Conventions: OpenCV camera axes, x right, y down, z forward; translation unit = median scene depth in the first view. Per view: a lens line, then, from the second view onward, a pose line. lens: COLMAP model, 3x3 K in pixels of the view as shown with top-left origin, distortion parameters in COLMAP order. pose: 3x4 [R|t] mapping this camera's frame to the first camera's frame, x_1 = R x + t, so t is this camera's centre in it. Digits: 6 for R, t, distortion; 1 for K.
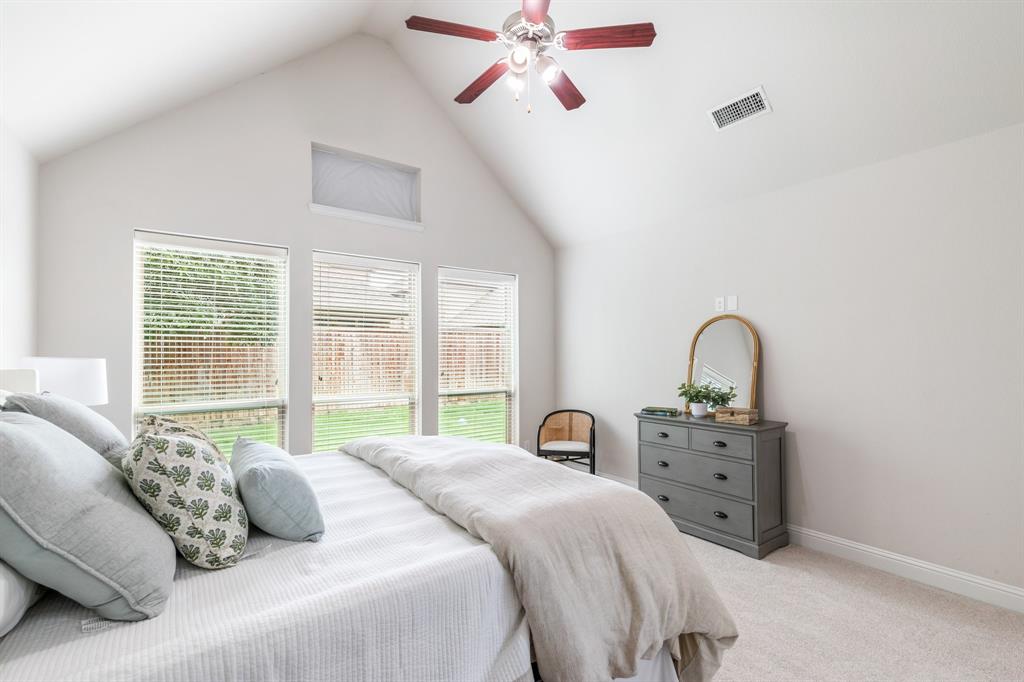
lens RADIAL K [[469.8, 0, 513.9], [0, 469.8, 344.5], [0, 0, 1]] dist [0.015032, 0.000246]
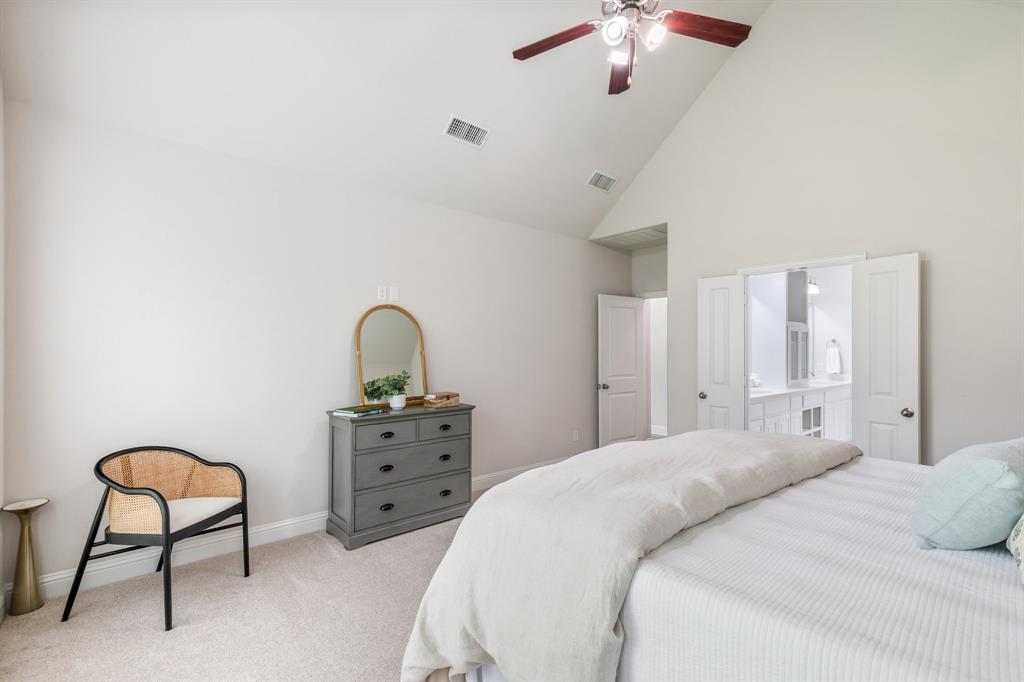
lens RADIAL K [[469.8, 0, 513.9], [0, 469.8, 344.5], [0, 0, 1]] dist [0.015032, 0.000246]
pose [[-0.096541, 0.011691, 0.995260, -0.581362], [-0.021955, 0.999663, -0.013872, 0.030472], [-0.995087, -0.023190, -0.096251, 0.855533]]
